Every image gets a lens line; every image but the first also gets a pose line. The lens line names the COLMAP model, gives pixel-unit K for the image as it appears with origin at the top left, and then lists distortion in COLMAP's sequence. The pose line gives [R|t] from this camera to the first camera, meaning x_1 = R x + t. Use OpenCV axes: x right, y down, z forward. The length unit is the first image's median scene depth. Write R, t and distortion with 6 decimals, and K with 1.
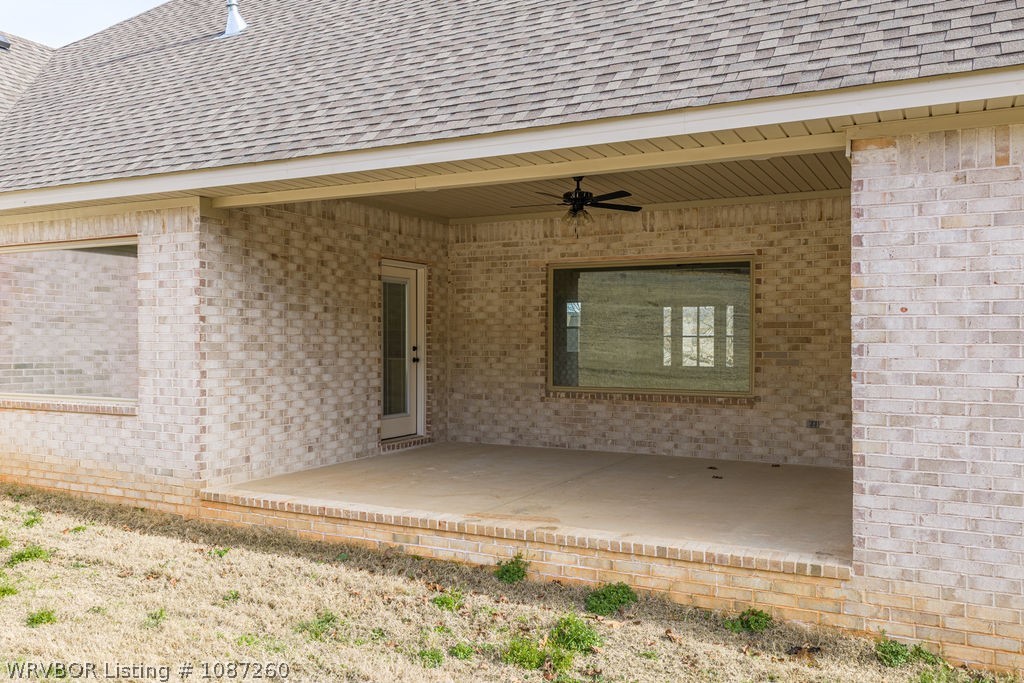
lens RADIAL K [[848.2, 0, 516.1], [0, 848.2, 347.2], [0, 0, 1]] dist [0.033390, -0.068774]
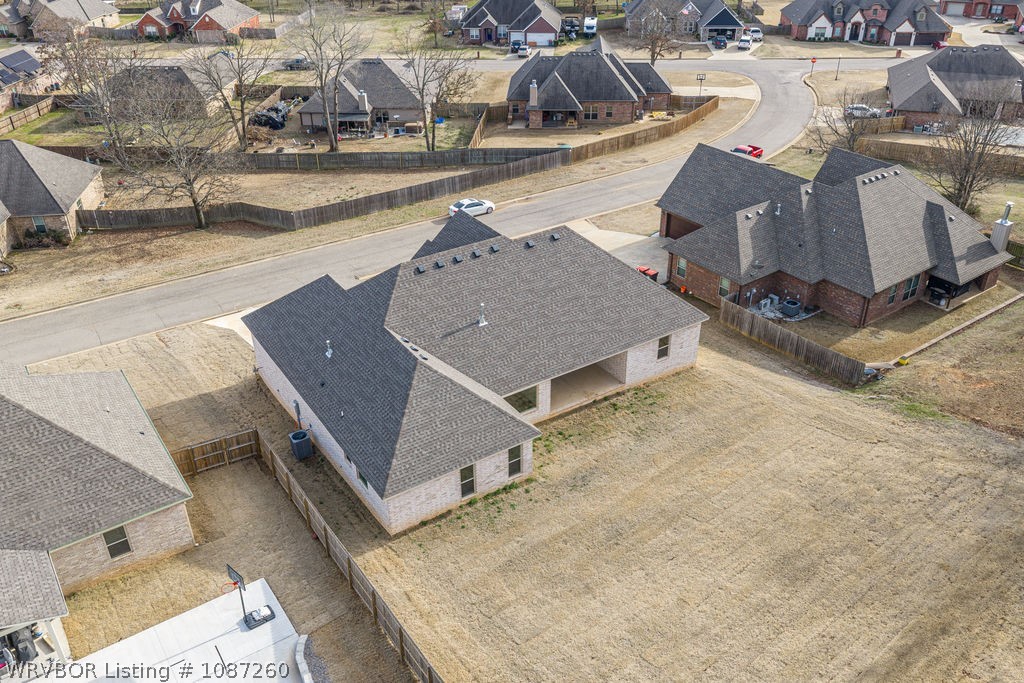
lens RADIAL K [[845.3, 0, 515.4], [0, 845.3, 339.9], [0, 0, 1]] dist [0.024362, -0.043111]
pose [[0.489430, -0.451611, 0.745994, -4.060063], [0.013890, 0.859384, 0.511142, -2.895469], [-0.871932, -0.239806, 0.426881, -1.084358]]
